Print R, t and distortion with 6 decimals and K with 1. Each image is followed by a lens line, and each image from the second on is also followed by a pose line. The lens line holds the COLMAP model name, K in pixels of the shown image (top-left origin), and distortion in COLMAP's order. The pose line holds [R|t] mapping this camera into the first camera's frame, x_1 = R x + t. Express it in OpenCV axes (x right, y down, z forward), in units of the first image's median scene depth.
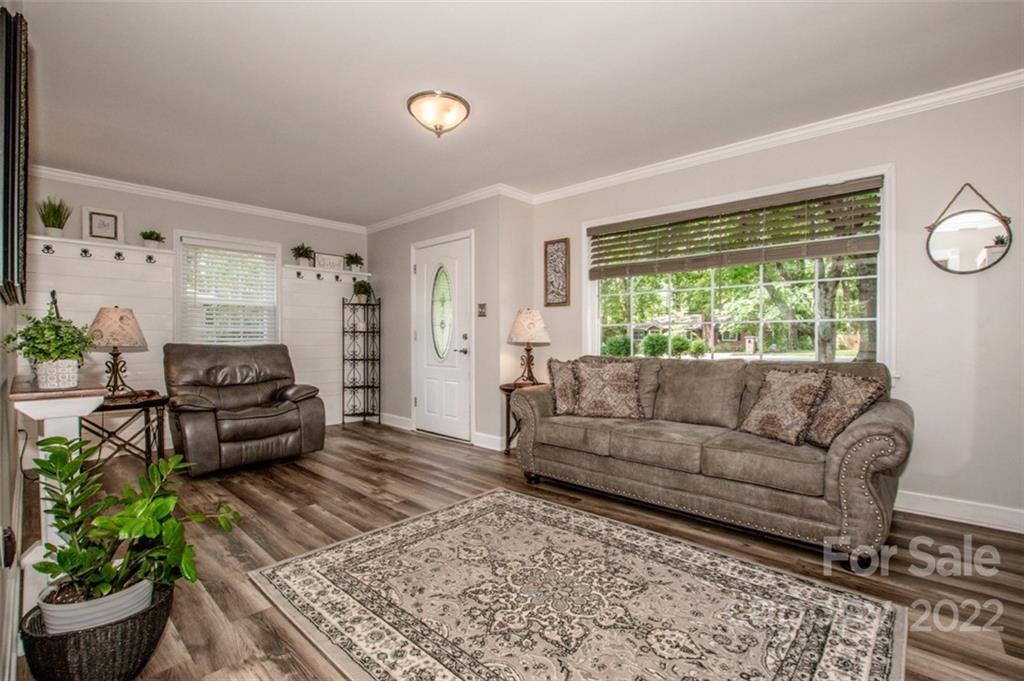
lens RADIAL K [[462.1, 0, 515.0], [0, 462.1, 342.1], [0, 0, 1]] dist [-0.032081, -0.000350]
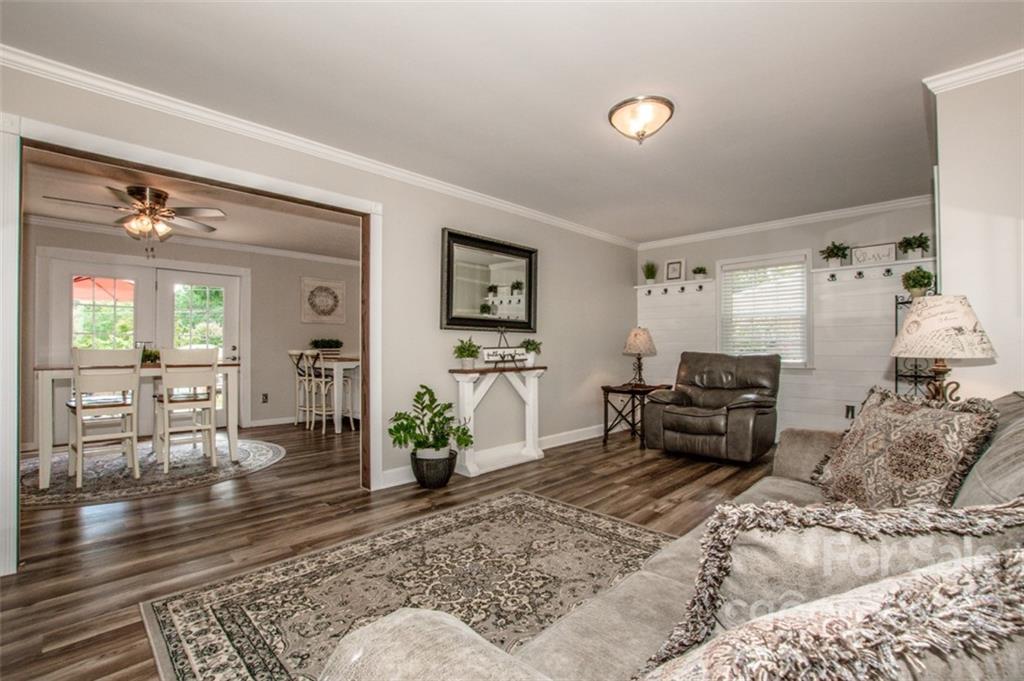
lens RADIAL K [[446.2, 0, 512.0], [0, 446.2, 340.5], [0, 0, 1]] dist [-0.035799, 0.000097]
pose [[-0.035820, -0.016847, -0.999216, 0.855515], [-0.008580, 0.999826, -0.016549, -0.006583], [0.999321, 0.007981, -0.035958, 0.843747]]
